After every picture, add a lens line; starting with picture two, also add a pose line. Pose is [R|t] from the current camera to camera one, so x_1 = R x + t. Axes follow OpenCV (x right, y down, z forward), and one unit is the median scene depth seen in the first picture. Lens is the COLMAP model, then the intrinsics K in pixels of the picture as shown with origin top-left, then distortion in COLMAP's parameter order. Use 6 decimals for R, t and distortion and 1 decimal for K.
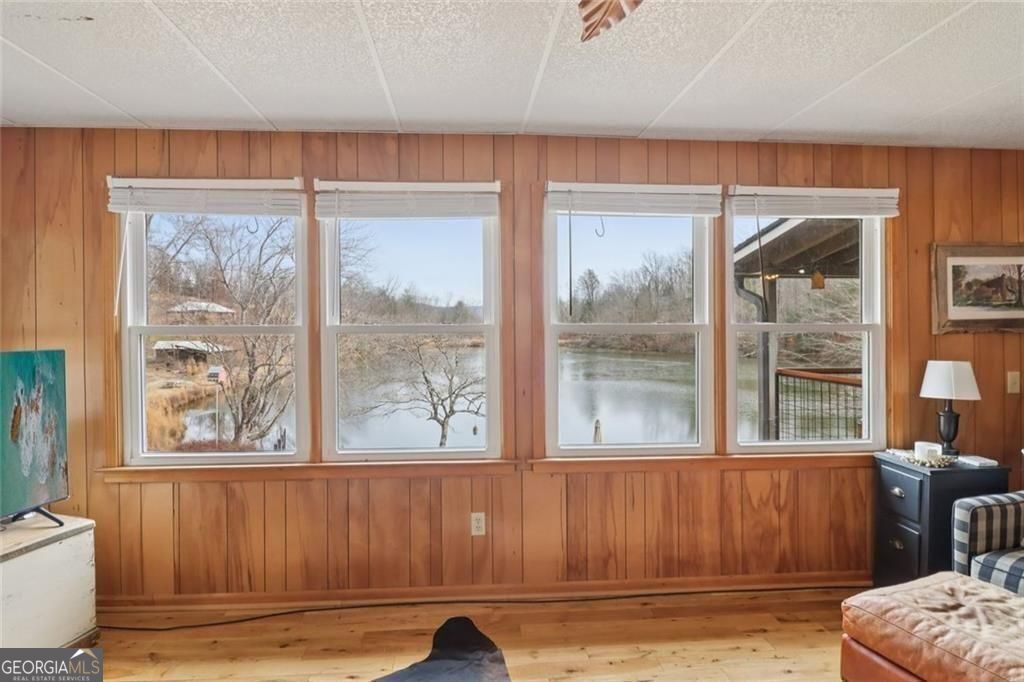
lens RADIAL K [[515.2, 0, 512.8], [0, 515.2, 328.7], [0, 0, 1]] dist [-0.002424, -0.001316]
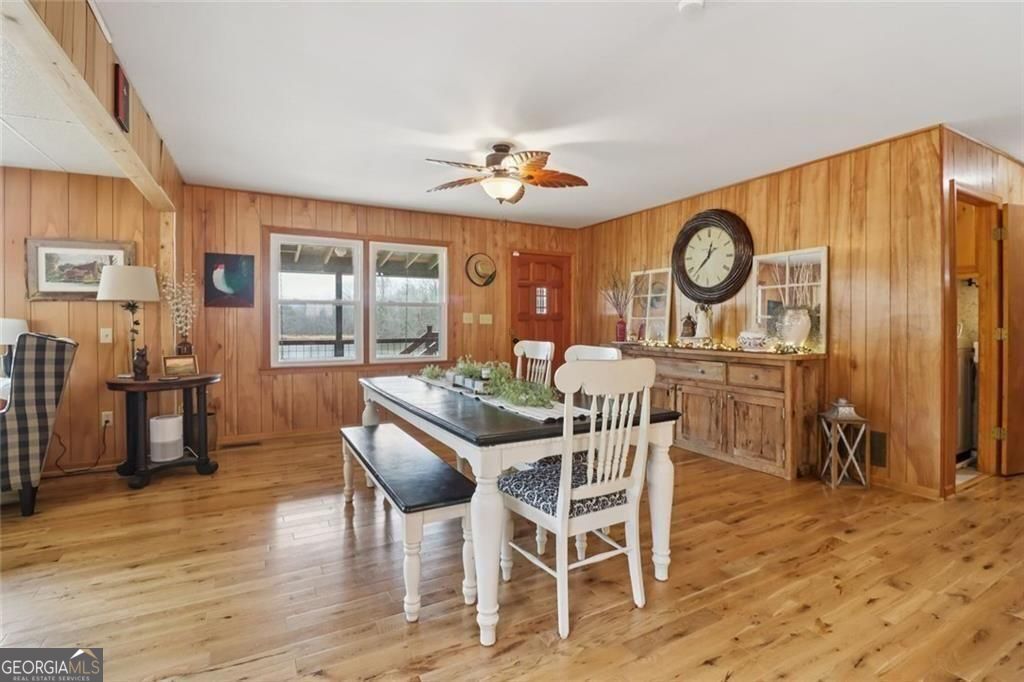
lens RADIAL K [[489.1, 0, 515.5], [0, 489.1, 325.8], [0, 0, 1]] dist [-0.000647, -0.000599]
pose [[0.909860, -0.001135, 0.414914, 1.482125], [-0.000433, 0.999993, 0.003687, 0.072358], [-0.414916, -0.003534, 0.909853, -0.770141]]
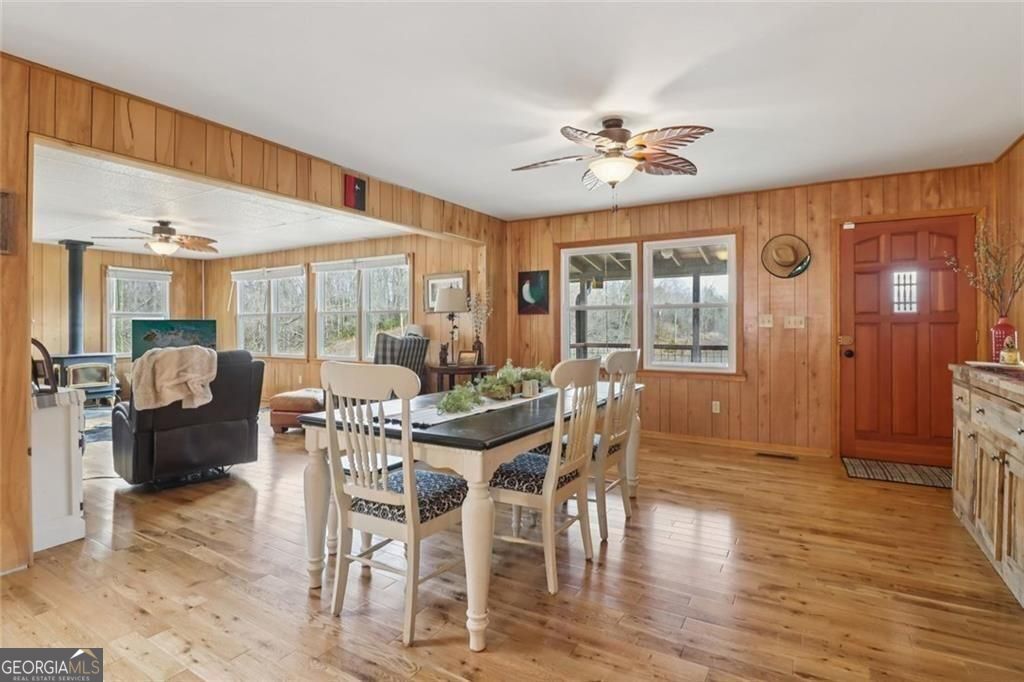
lens RADIAL K [[515.2, 0, 512.8], [0, 515.2, 328.7], [0, 0, 1]] dist [-0.002424, -0.001316]
pose [[0.815713, 0.002632, -0.578451, 2.484029], [-0.002120, 0.999997, 0.001561, 0.072770], [0.578453, -0.000046, 0.815716, -0.661376]]
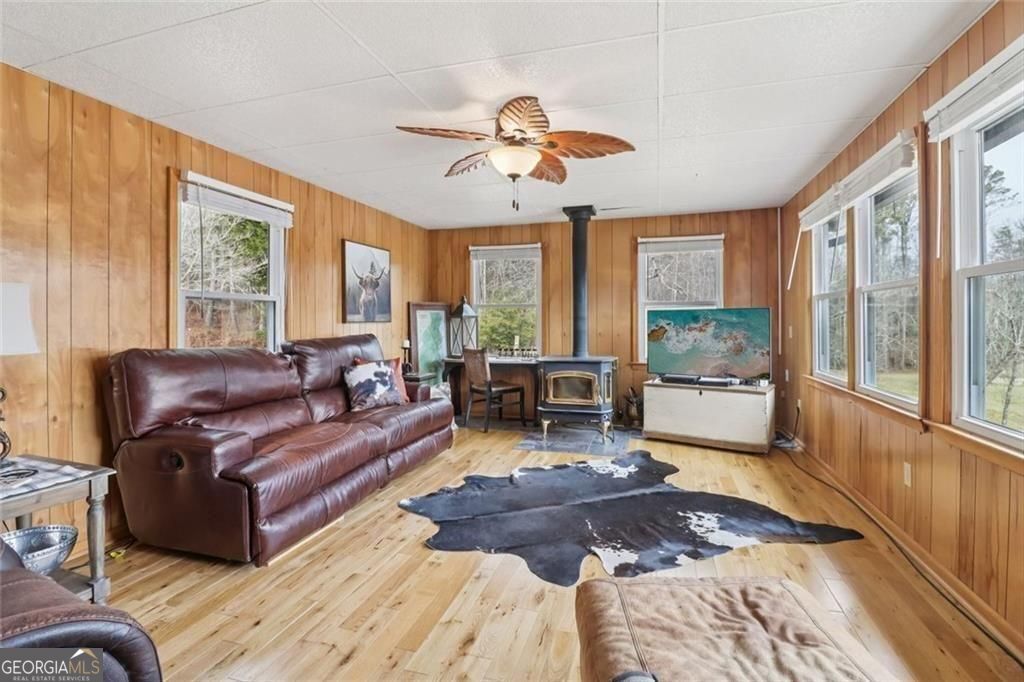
lens RADIAL K [[475.4, 0, 510.8], [0, 475.4, 321.7], [0, 0, 1]] dist [-0.000129, -0.000140]
pose [[-0.365451, 0.003551, -0.930824, 1.030007], [0.002073, 0.999993, 0.003001, 0.070085], [0.930828, -0.000832, -0.365456, 0.579009]]
